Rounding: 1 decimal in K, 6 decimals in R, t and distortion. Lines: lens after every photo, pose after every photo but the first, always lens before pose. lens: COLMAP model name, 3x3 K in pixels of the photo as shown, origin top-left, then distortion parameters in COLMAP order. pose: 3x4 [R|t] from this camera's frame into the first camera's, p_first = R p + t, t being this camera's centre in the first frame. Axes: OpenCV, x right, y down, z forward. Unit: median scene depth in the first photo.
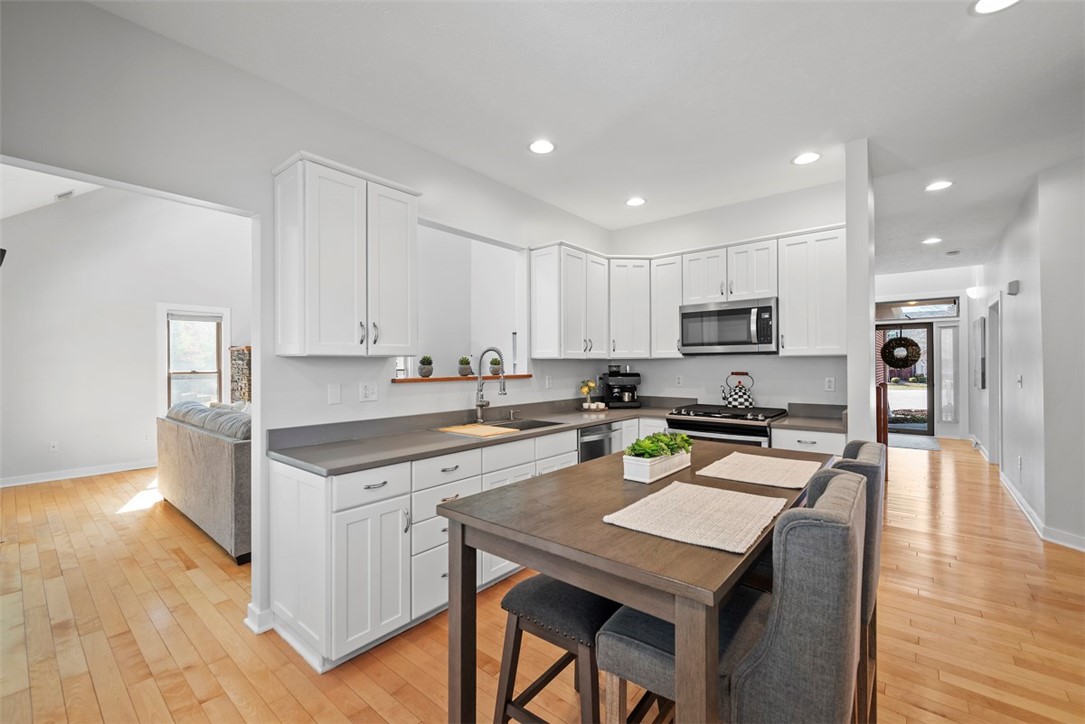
lens RADIAL K [[452.8, 0, 539.7], [0, 452.8, 366.8], [0, 0, 1]] dist [0.000633, 0.000029]
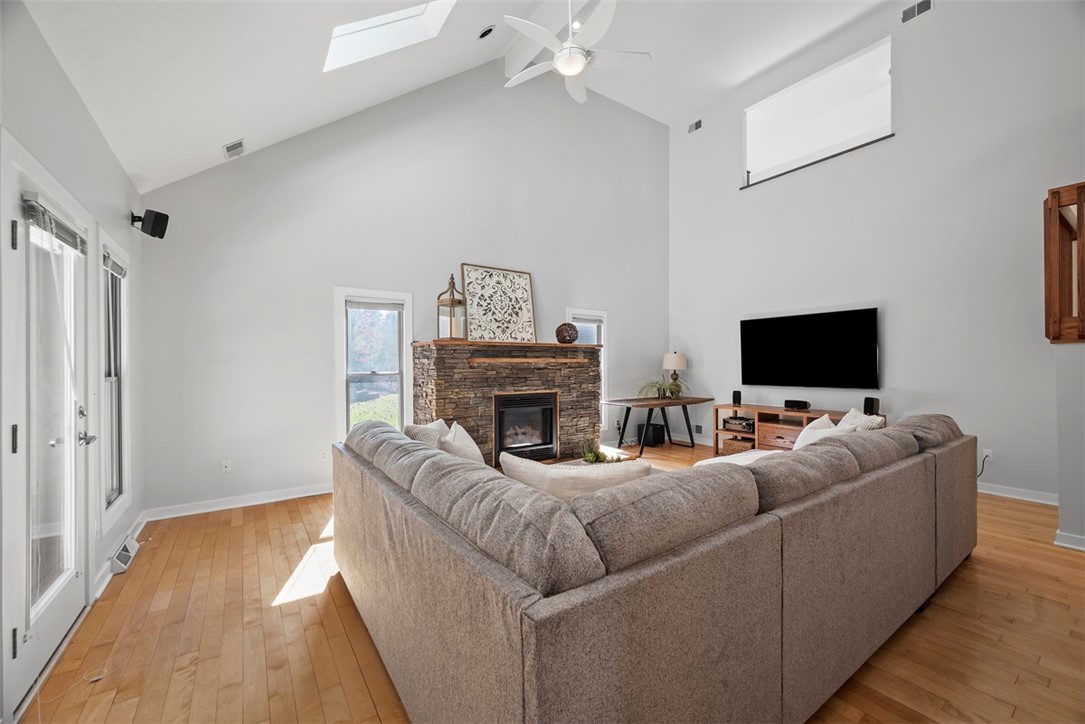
lens RADIAL K [[427.9, 0, 540.3], [0, 427.9, 365.0], [0, 0, 1]] dist [-0.004436, -0.000101]
pose [[0.966471, -0.003996, -0.256746, -0.297861], [0.003000, 0.999986, -0.004270, 0.000481], [0.256760, 0.003357, 0.966469, 0.361285]]
